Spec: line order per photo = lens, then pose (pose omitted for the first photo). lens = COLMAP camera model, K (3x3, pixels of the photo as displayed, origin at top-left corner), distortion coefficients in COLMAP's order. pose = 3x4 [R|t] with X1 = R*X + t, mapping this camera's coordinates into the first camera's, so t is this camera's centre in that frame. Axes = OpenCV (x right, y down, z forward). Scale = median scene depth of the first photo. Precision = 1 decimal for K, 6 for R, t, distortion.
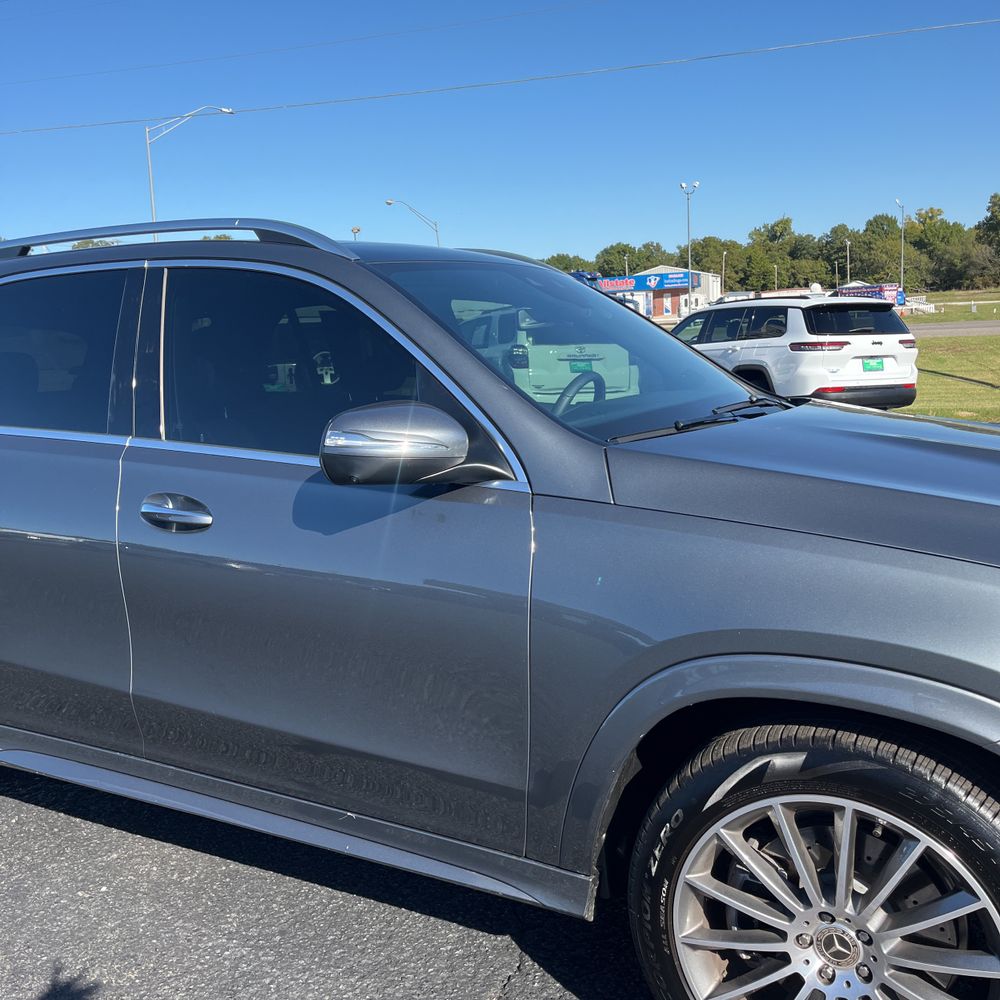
lens RADIAL K [[1029.6, 0, 499.6], [0, 1029.6, 497.5], [0, 0, 1]] dist [0.029891, 0.000000]
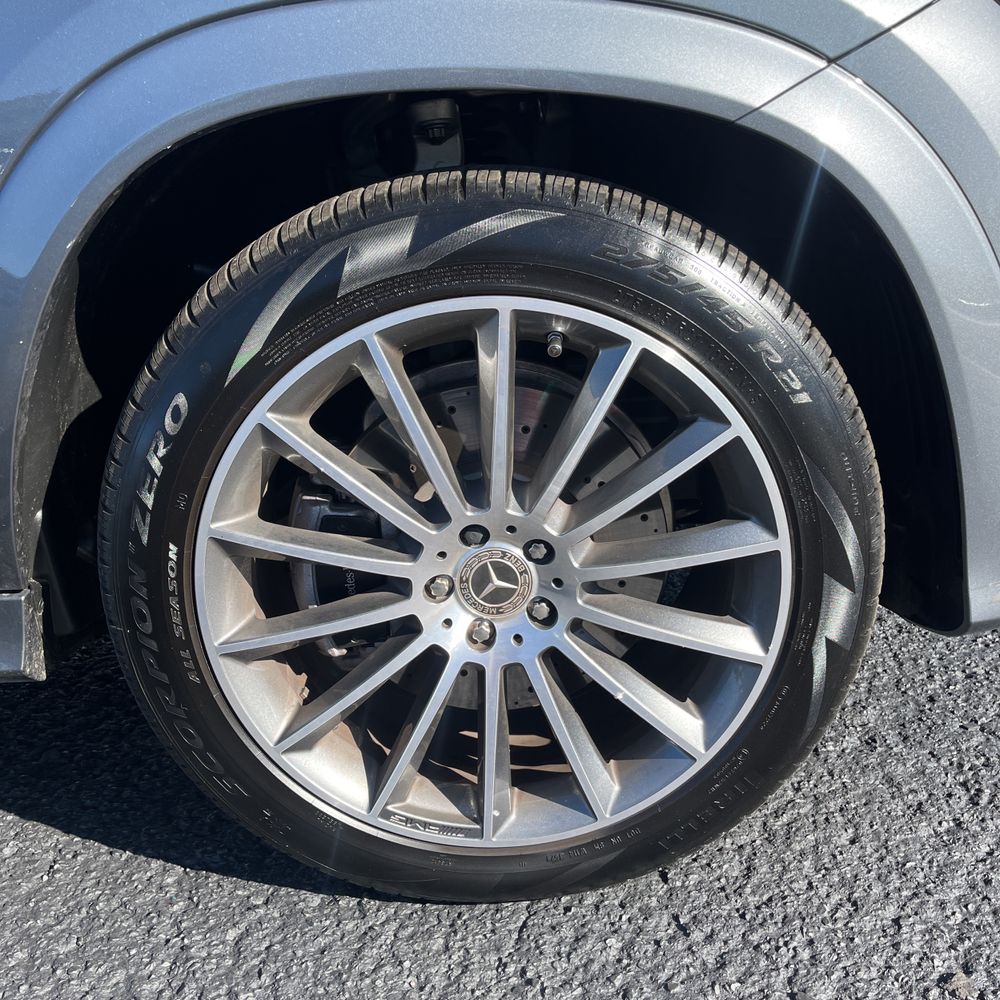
lens RADIAL K [[1029.6, 0, 505.1], [0, 1029.6, 501.6], [0, 0, 1]] dist [0.029891, 0.000000]
pose [[0.871953, -0.170919, 0.458786, 0.078172], [0.092503, 0.977719, 0.188438, 0.281639], [-0.480771, -0.121870, 0.868336, 0.509832]]
